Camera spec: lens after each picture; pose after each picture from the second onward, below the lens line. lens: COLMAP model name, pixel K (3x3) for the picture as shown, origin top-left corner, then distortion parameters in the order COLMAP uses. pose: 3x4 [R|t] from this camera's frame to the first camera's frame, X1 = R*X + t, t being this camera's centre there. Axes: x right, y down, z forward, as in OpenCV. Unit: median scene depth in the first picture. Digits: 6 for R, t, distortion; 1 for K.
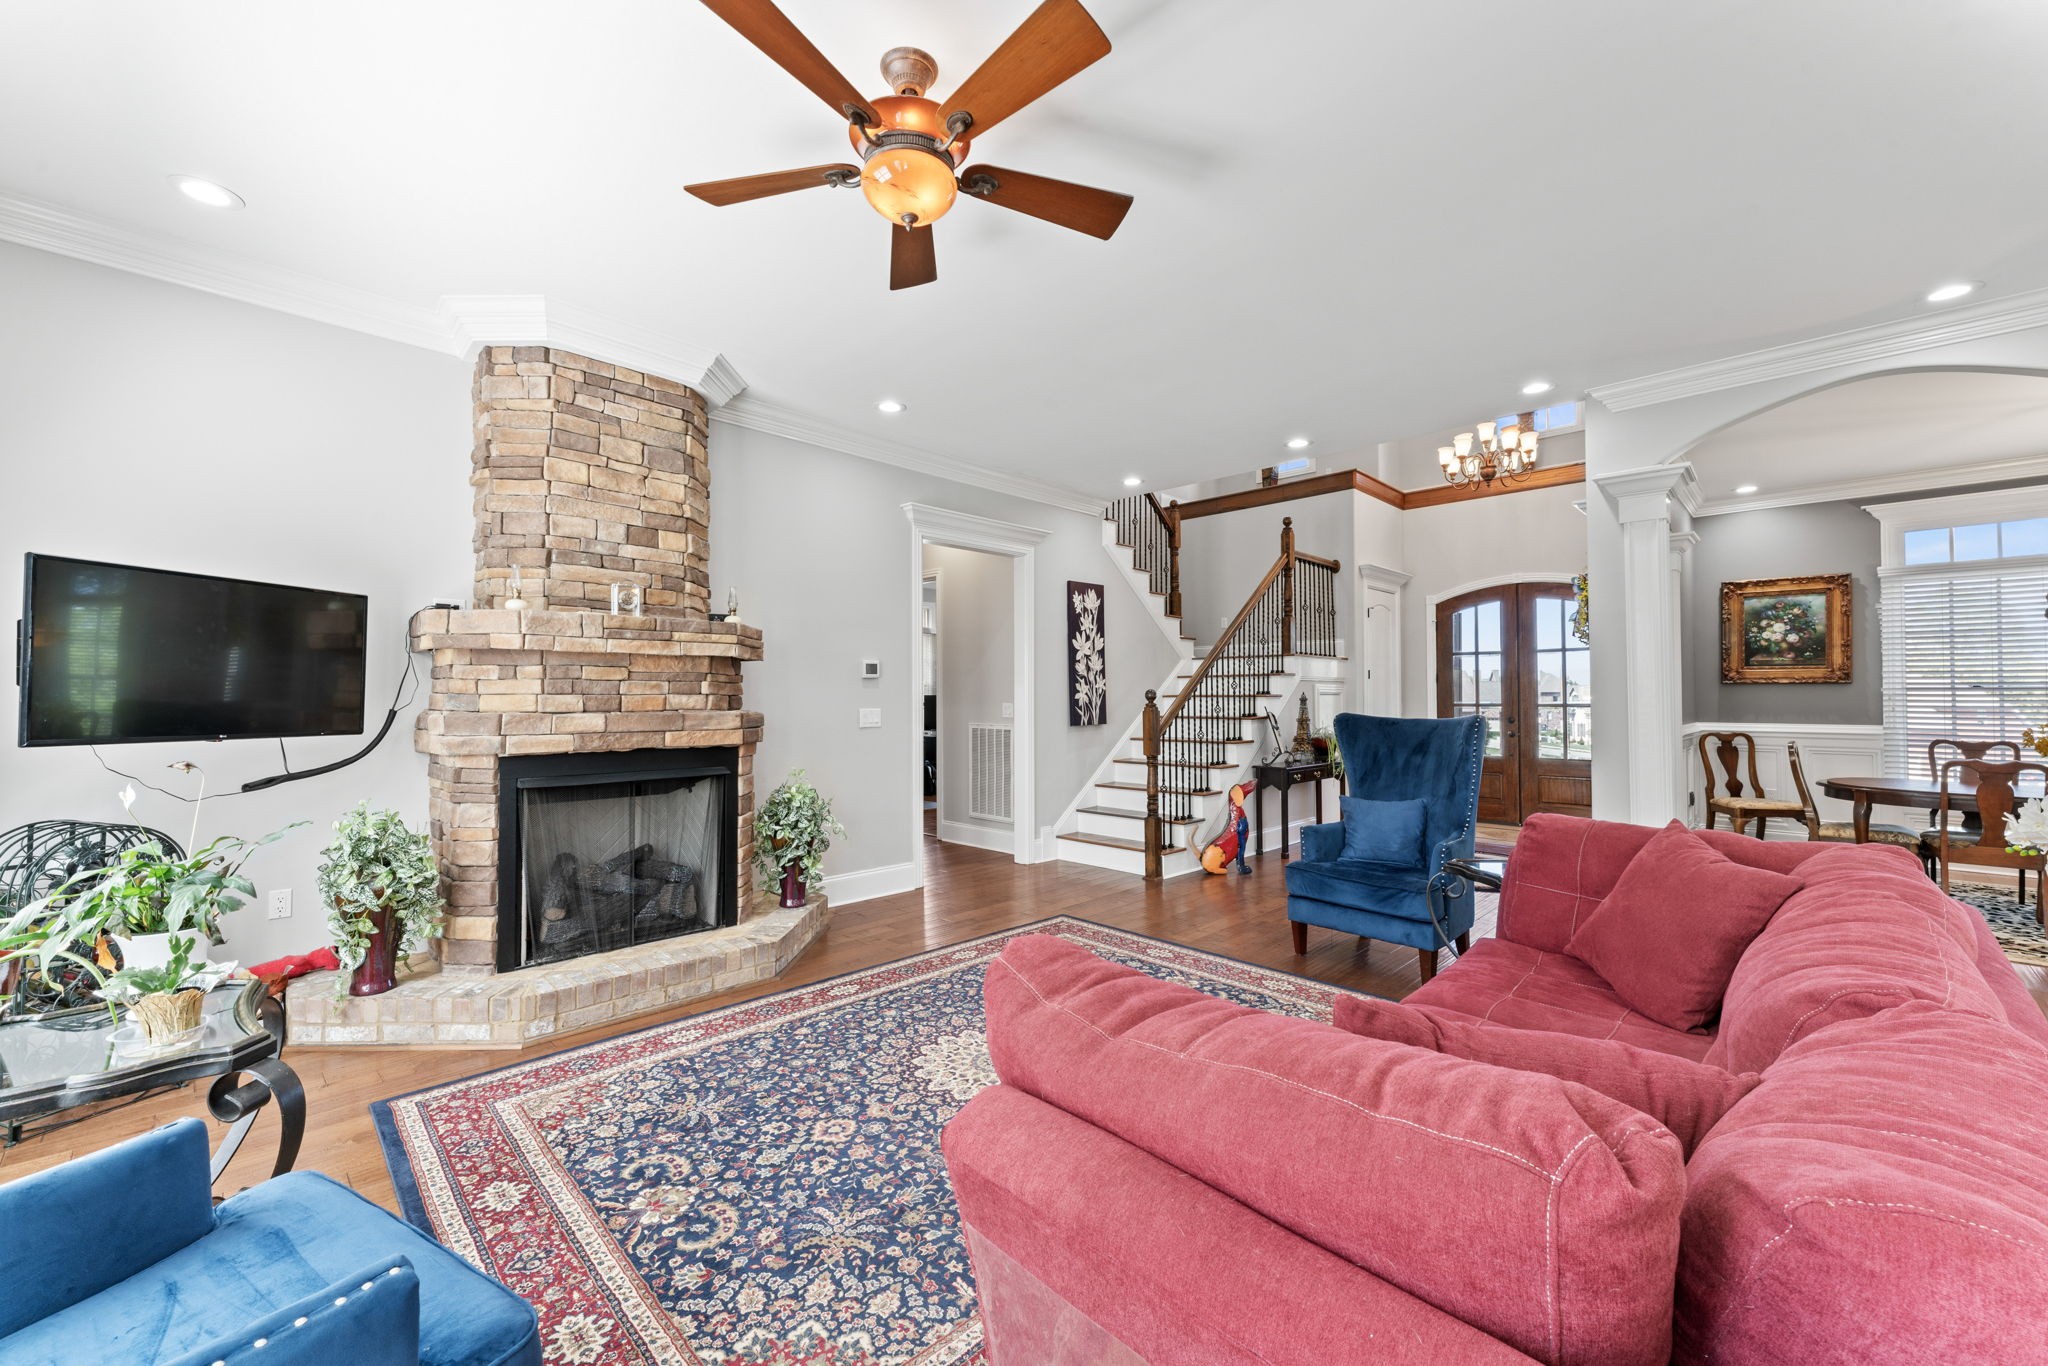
lens RADIAL K [[813.5, 0, 1012.3], [0, 813.5, 686.0], [0, 0, 1]] dist [0.000624, -0.000492]
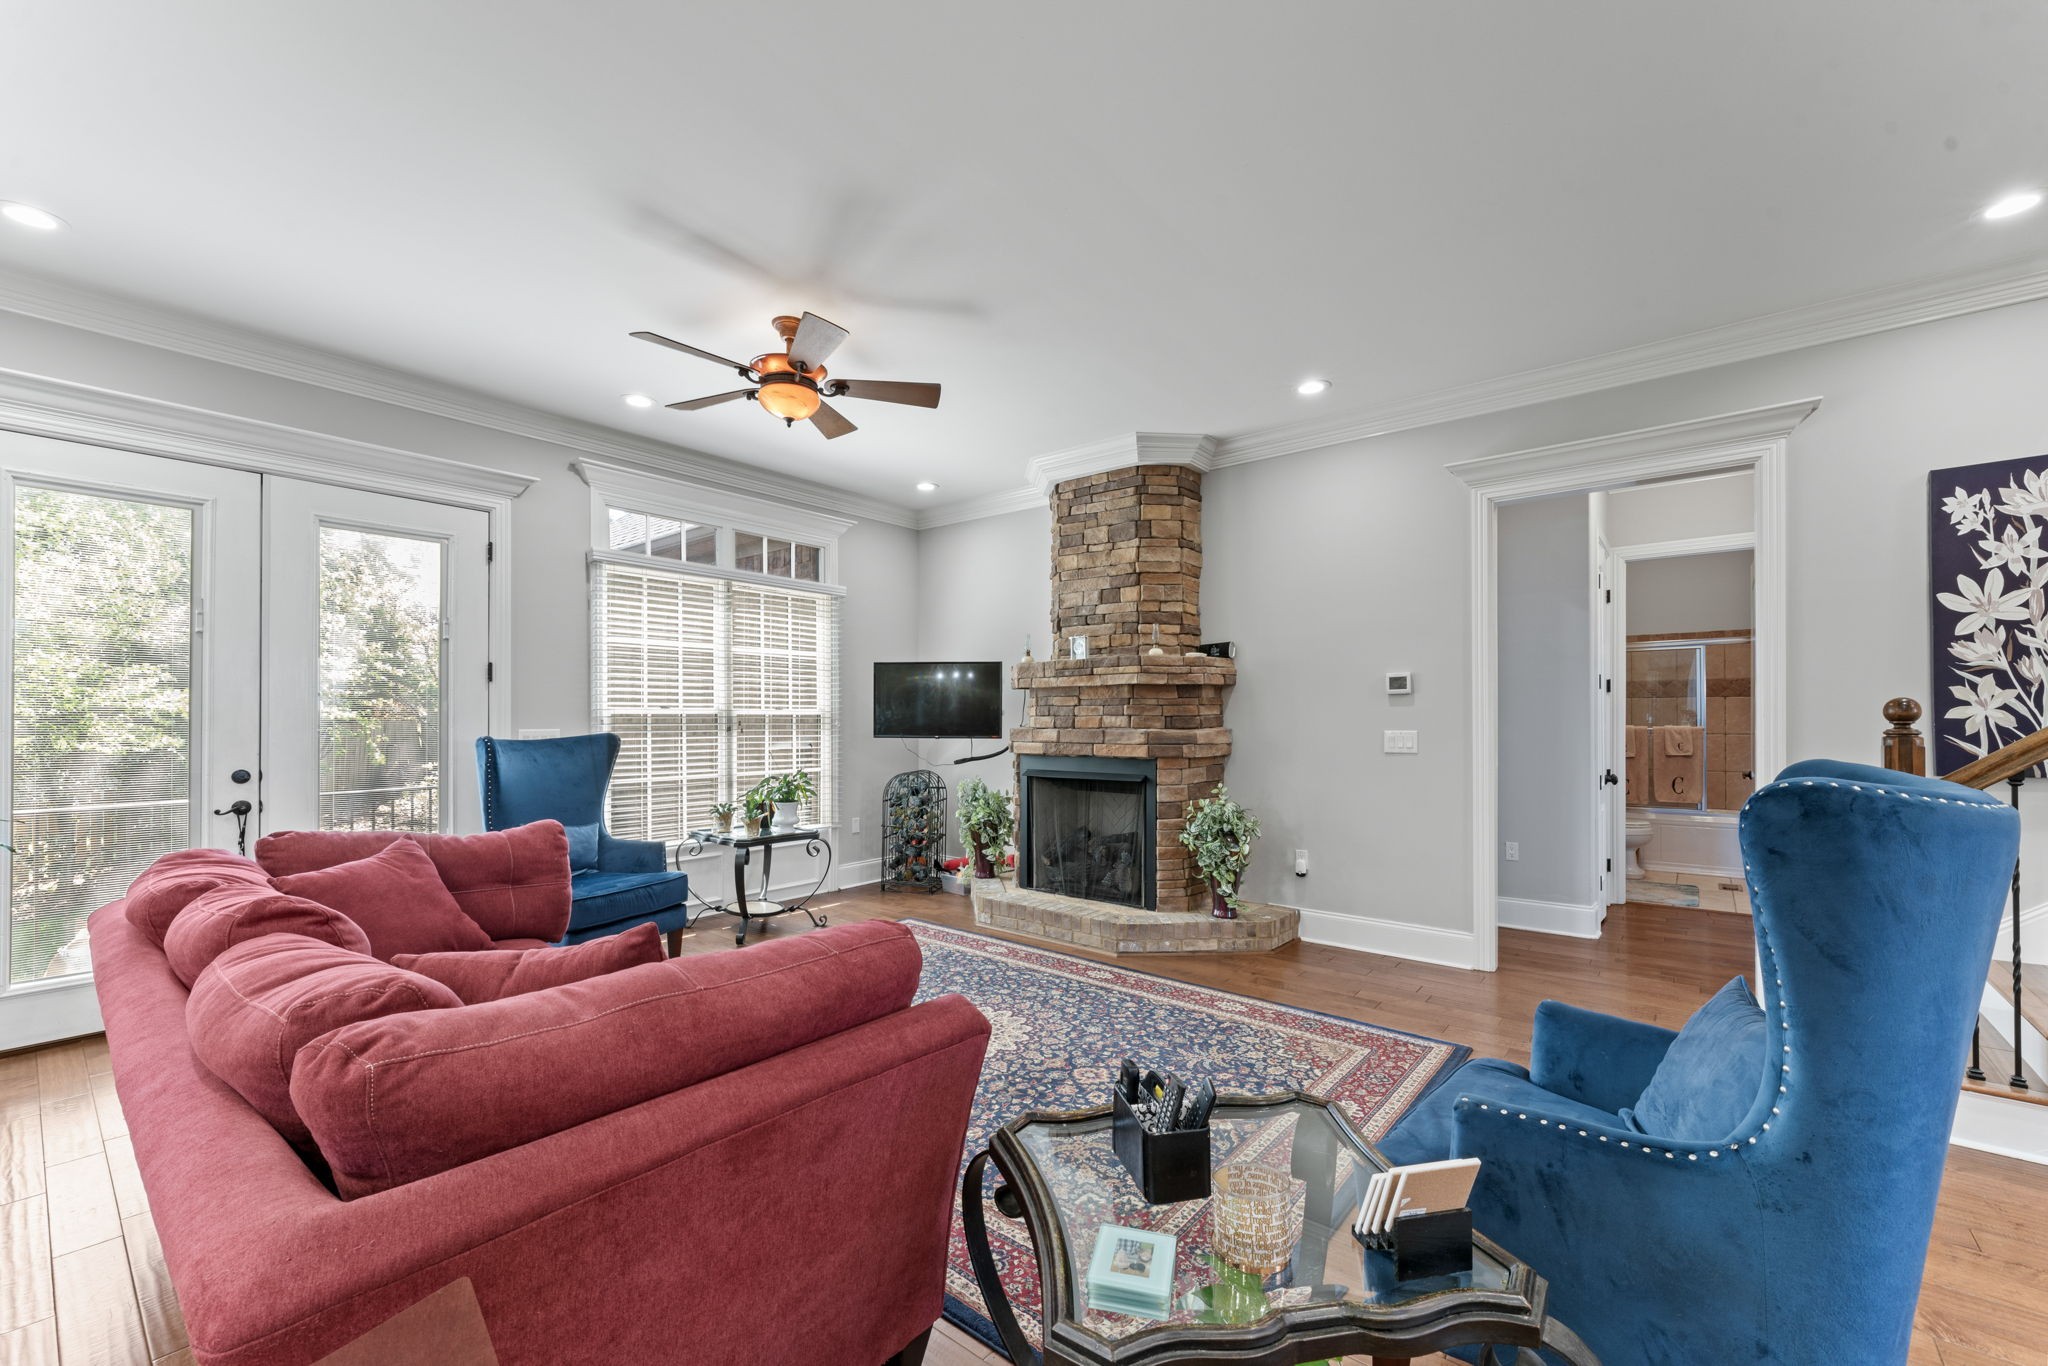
lens RADIAL K [[813.5, 0, 1010.8], [0, 813.5, 720.2], [0, 0, 1]] dist [0.000624, -0.000492]
pose [[0.094730, 0.002623, -0.995500, 0.875745], [0.016509, 0.999855, 0.004206, 0.009877], [0.995366, -0.016833, 0.094673, 0.739204]]
